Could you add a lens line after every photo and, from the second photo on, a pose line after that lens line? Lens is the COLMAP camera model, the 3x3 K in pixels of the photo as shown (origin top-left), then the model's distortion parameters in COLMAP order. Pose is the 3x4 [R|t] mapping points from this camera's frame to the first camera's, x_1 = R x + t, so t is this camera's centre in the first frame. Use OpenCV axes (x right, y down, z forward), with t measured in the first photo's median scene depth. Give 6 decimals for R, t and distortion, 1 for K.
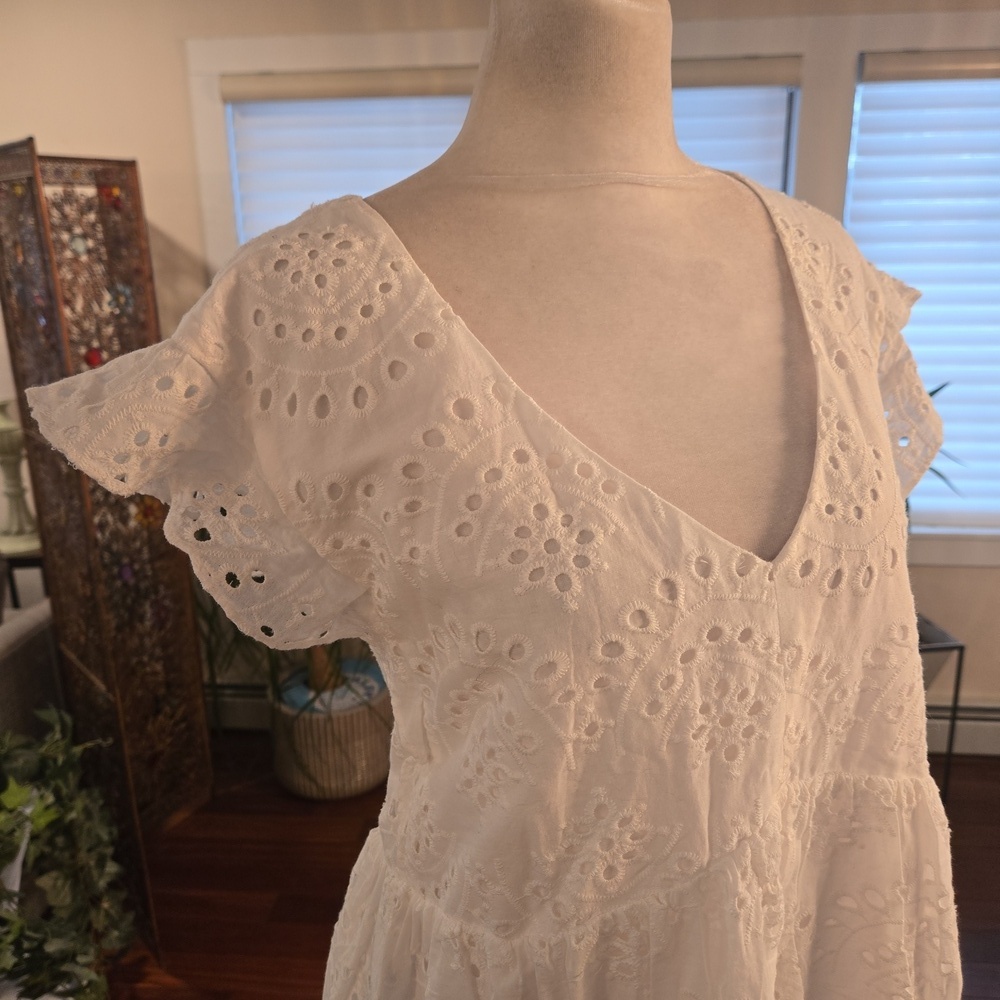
lens RADIAL K [[863.2, 0, 500.0], [0, 863.2, 500.0], [0, 0, 1]] dist [0.059541, -0.087707]
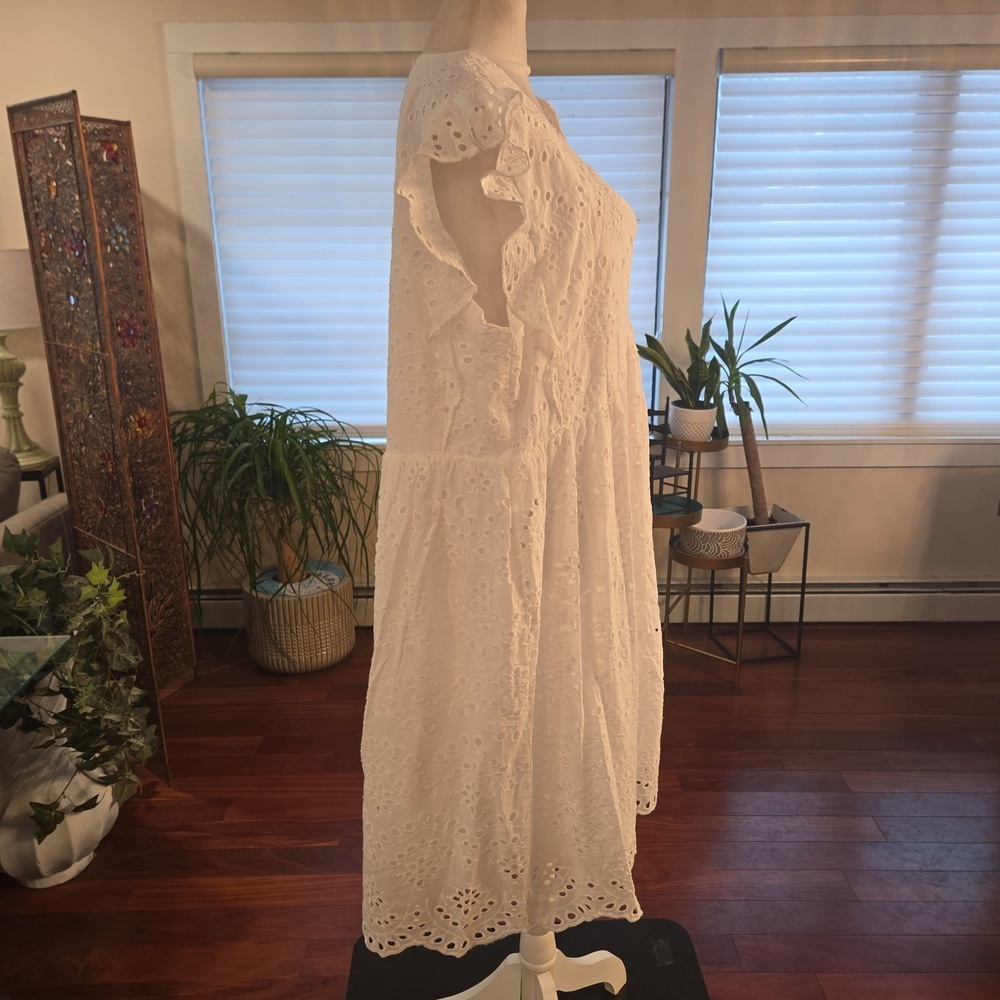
lens RADIAL K [[863.2, 0, 500.0], [0, 863.2, 500.0], [0, 0, 1]] dist [0.059541, -0.087707]
pose [[0.995730, -0.021475, 0.089779, -0.025102], [0.021376, 0.999769, 0.002062, 0.113502], [-0.089803, -0.000134, 0.995960, -0.199002]]
